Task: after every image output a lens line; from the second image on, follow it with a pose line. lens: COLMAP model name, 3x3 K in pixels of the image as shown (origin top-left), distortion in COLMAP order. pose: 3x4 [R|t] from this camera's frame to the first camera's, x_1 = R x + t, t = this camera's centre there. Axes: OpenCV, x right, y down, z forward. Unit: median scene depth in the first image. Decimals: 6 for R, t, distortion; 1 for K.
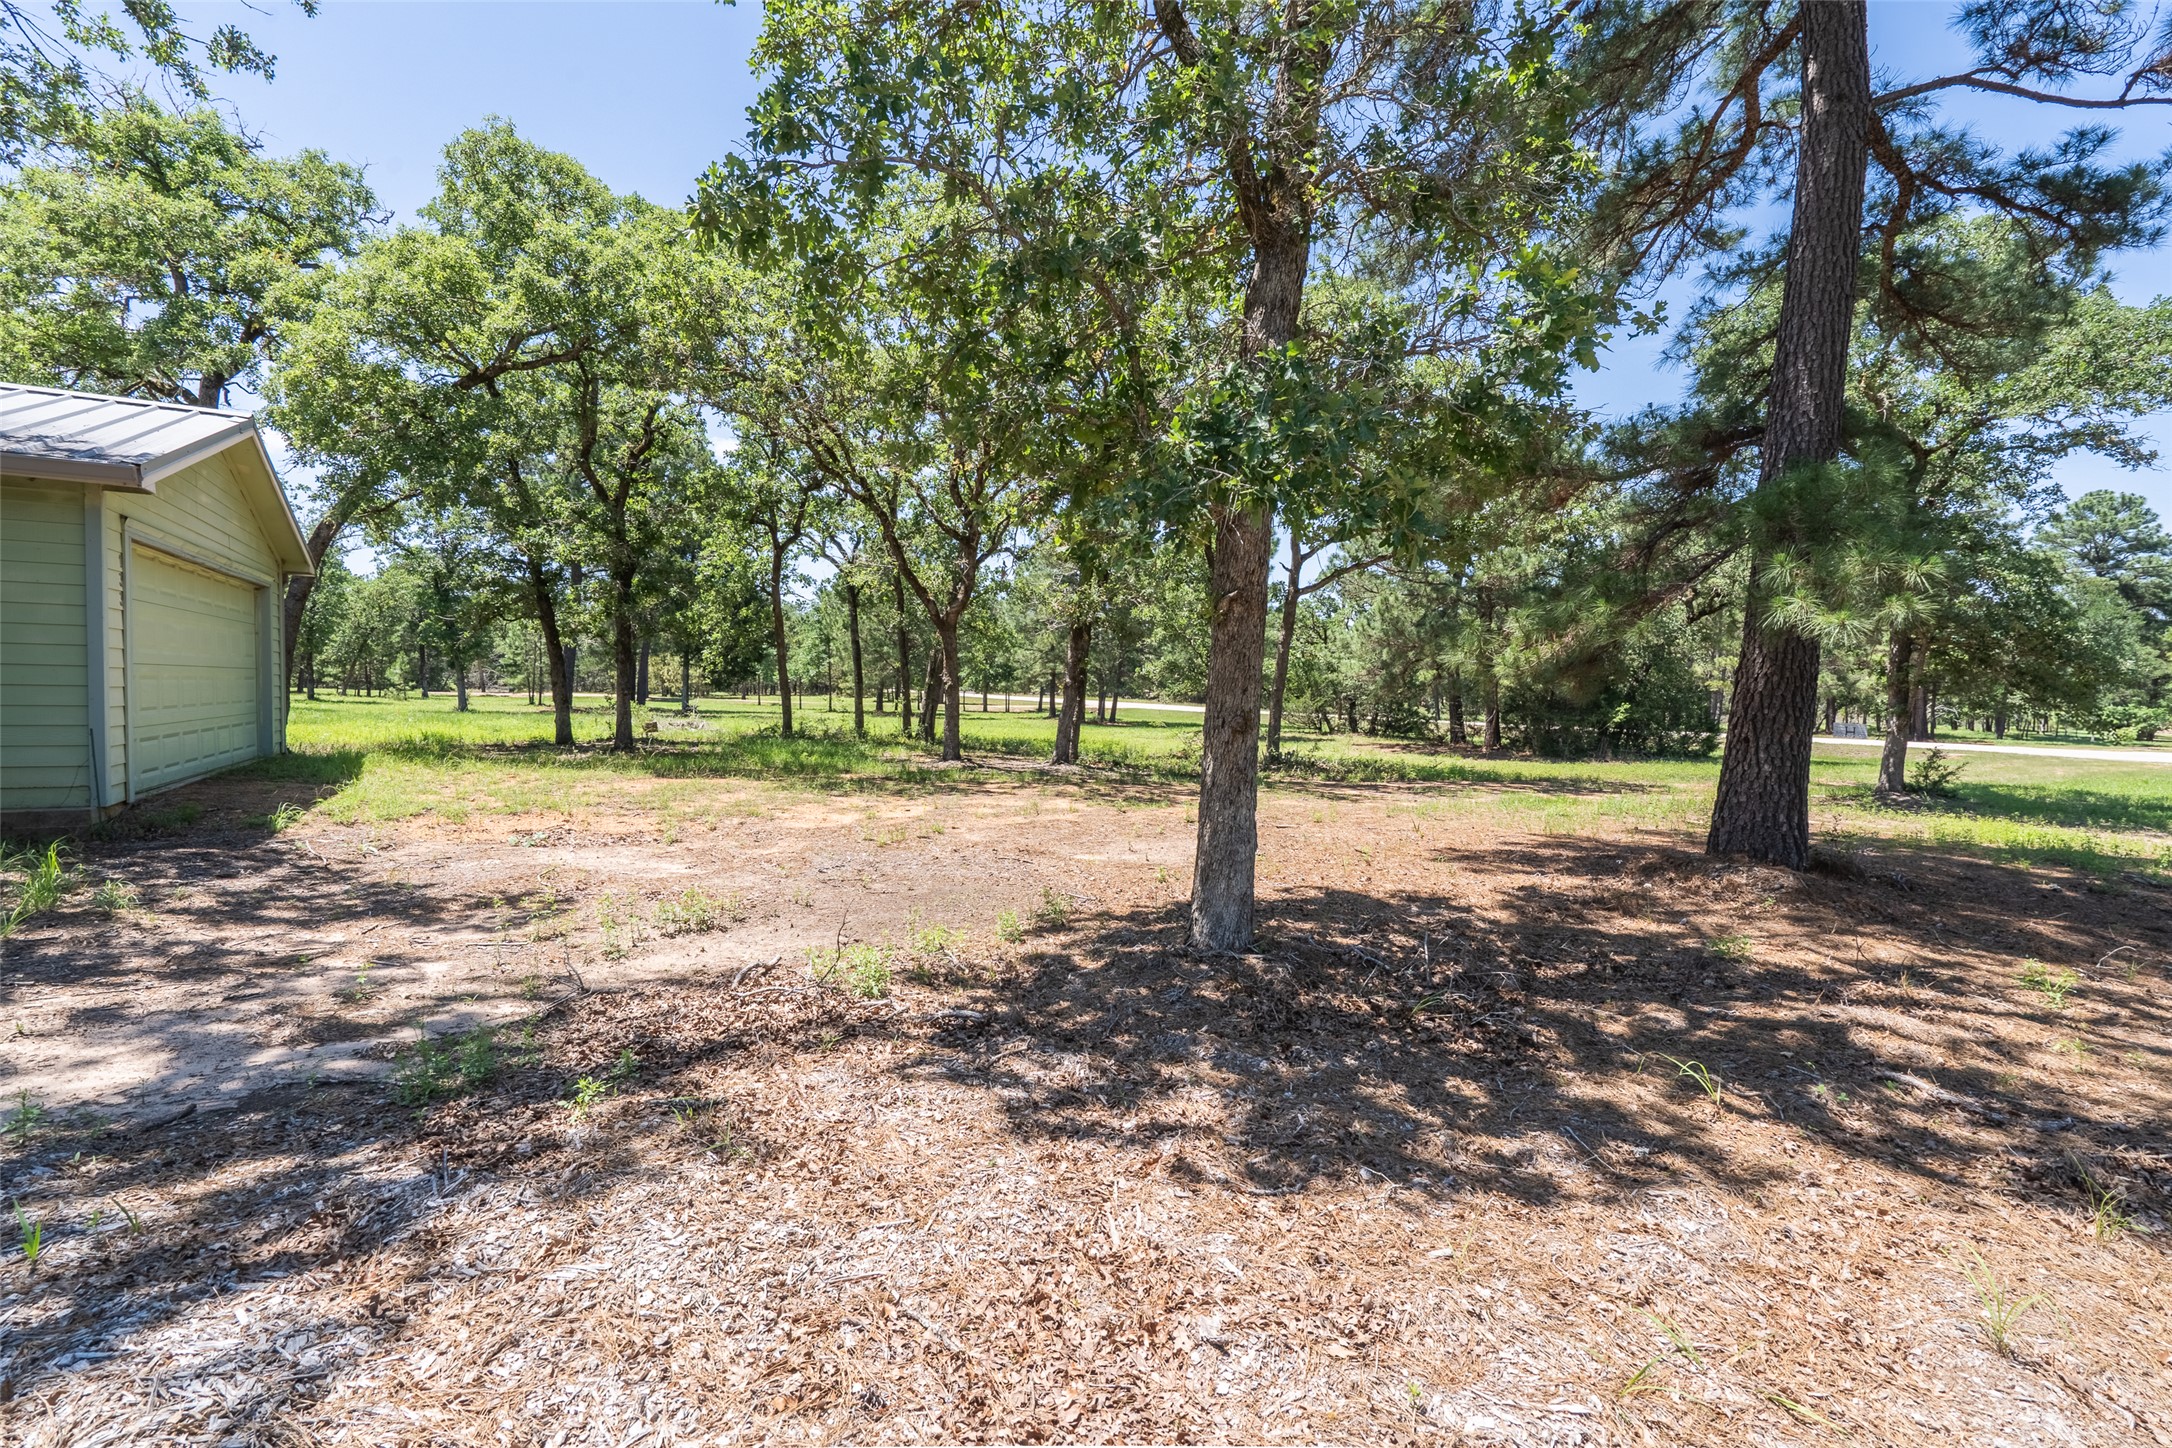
lens RADIAL K [[984.7, 0, 1084.6], [0, 984.7, 727.0], [0, 0, 1]] dist [0.004883, -0.000530]
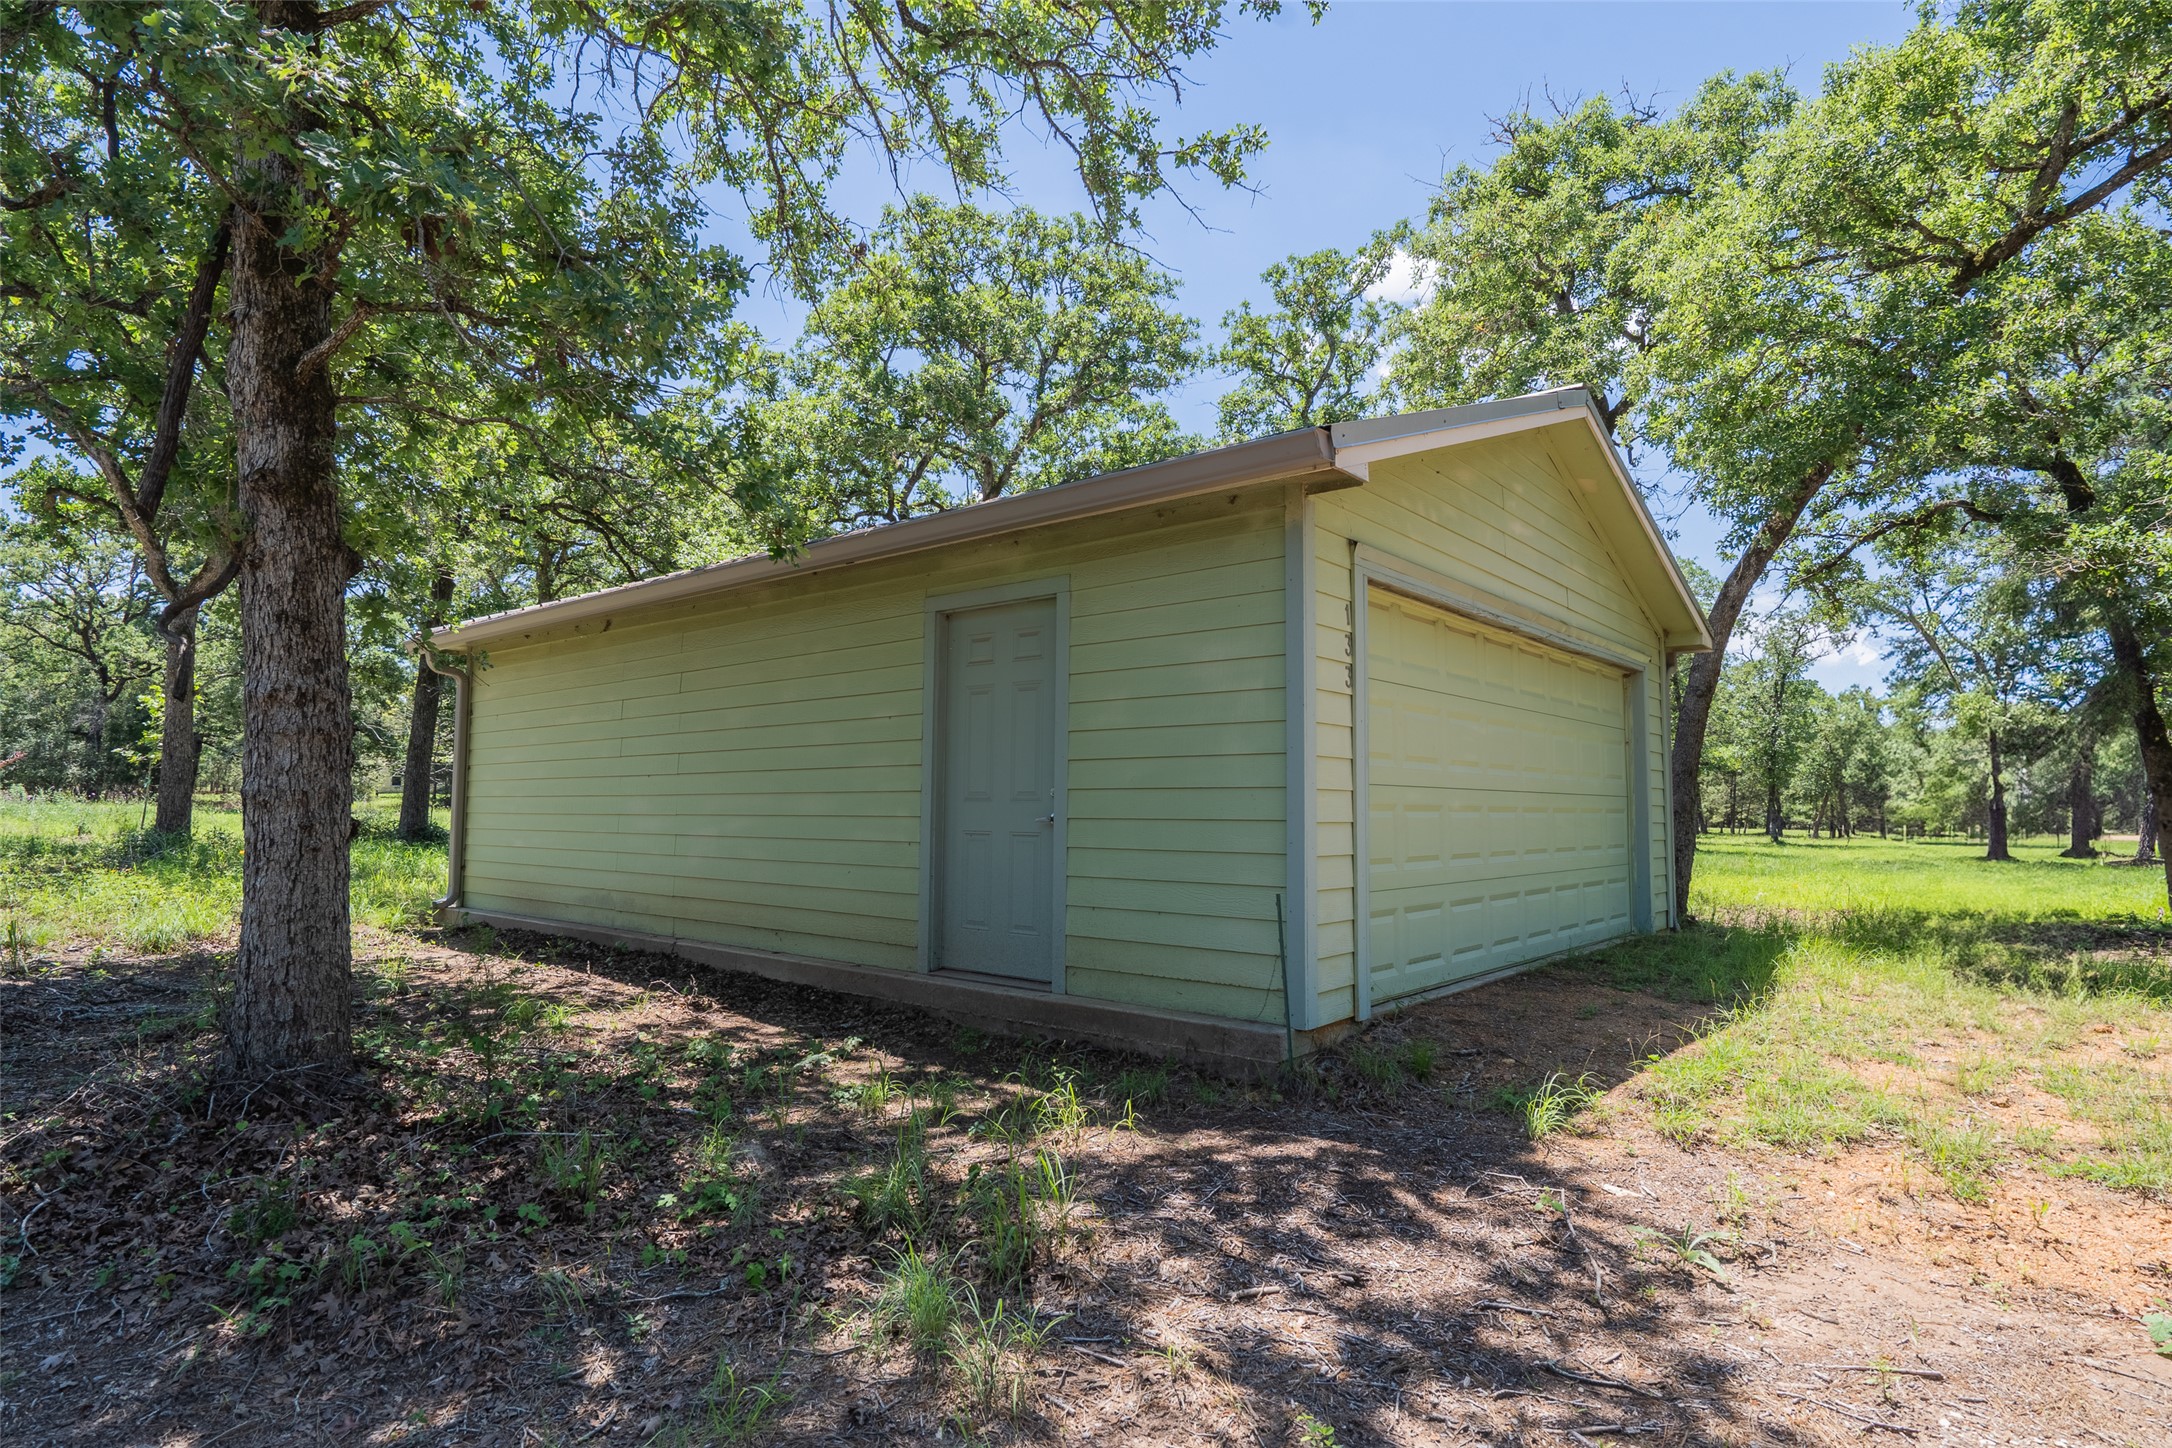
lens RADIAL K [[1121.8, 0, 1085.6], [0, 1121.8, 729.7], [0, 0, 1]] dist [0.007466, 0.001041]
pose [[0.334517, -0.086874, -0.938377, -0.249217], [-0.033918, 0.993987, -0.104114, -0.013010], [0.941779, 0.066656, 0.329559, 0.402316]]
